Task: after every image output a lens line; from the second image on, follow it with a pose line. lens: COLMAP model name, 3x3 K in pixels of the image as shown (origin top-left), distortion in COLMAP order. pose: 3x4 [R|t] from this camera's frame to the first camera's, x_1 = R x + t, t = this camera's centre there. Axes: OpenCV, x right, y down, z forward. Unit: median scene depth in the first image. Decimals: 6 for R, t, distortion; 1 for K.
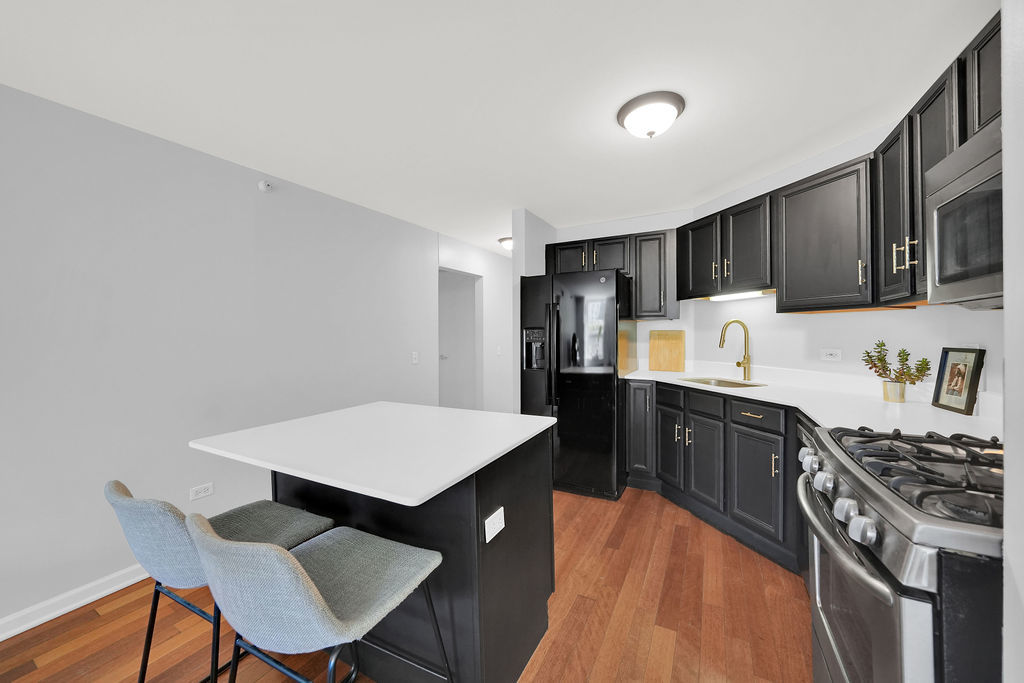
lens RADIAL K [[378.1, 0, 518.3], [0, 378.1, 337.2], [0, 0, 1]] dist [-0.000396, -0.000009]
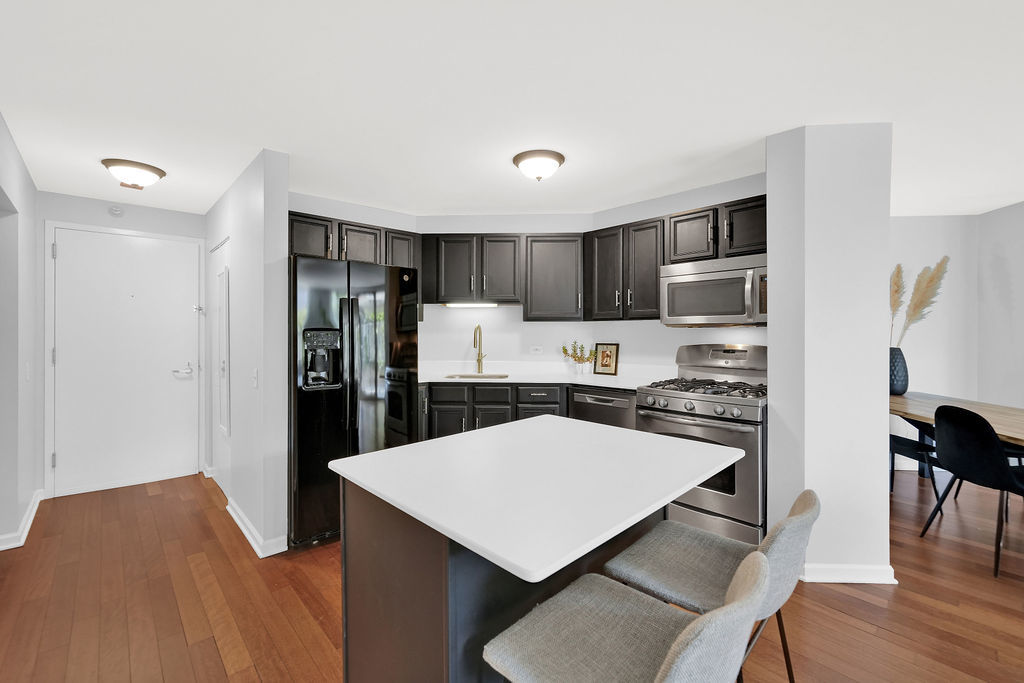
lens RADIAL K [[439.1, 0, 503.0], [0, 439.1, 333.5], [0, 0, 1]] dist [0.020313, -0.000155]
pose [[0.349640, -0.002419, 0.936881, -0.646137], [0.008115, 0.999967, -0.000446, -0.014005], [-0.936849, 0.007759, 0.349648, 0.367640]]
